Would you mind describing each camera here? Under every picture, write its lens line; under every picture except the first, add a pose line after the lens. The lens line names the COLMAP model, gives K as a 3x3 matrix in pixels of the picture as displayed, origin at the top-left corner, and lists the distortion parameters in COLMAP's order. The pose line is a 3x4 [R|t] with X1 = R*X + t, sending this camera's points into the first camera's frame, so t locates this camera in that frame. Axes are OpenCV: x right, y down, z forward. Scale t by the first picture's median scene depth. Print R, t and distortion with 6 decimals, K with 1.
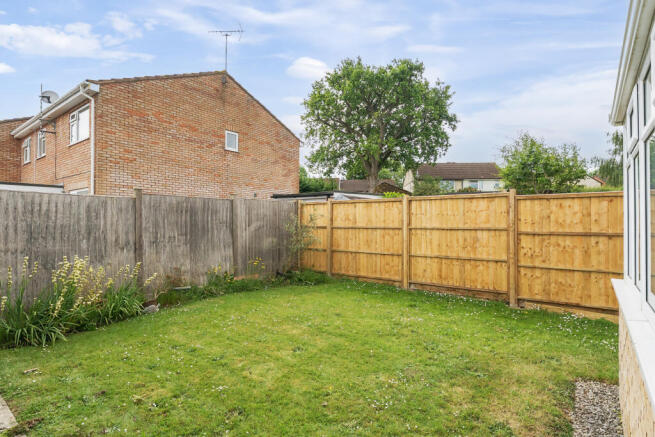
lens RADIAL K [[349.5, 0, 319.0], [0, 349.5, 224.4], [0, 0, 1]] dist [-0.002210, -0.000336]
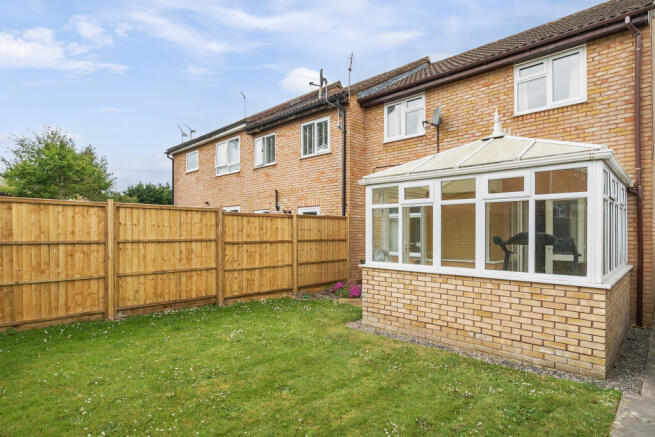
lens RADIAL K [[349.5, 0, 319.0], [0, 349.5, 224.4], [0, 0, 1]] dist [-0.002210, -0.000336]
pose [[0.109916, 0.005756, 0.993924, -0.504509], [-0.012255, 0.999915, -0.004435, -0.032743], [-0.993865, -0.011693, 0.109977, 0.482865]]
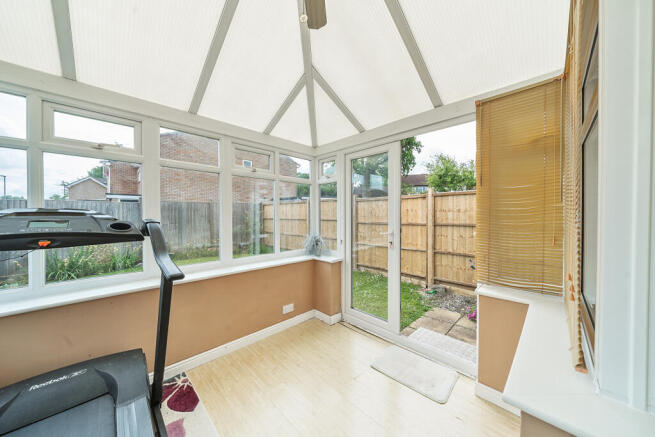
lens RADIAL K [[226.5, 0, 327.5], [0, 226.5, 218.5], [0, 0, 1]] dist [0.000151, -0.000017]
pose [[0.992900, -0.001846, -0.118936, 0.489442], [0.003134, 0.999938, 0.010643, -0.004860], [0.118909, -0.010940, 0.992845, -0.019833]]
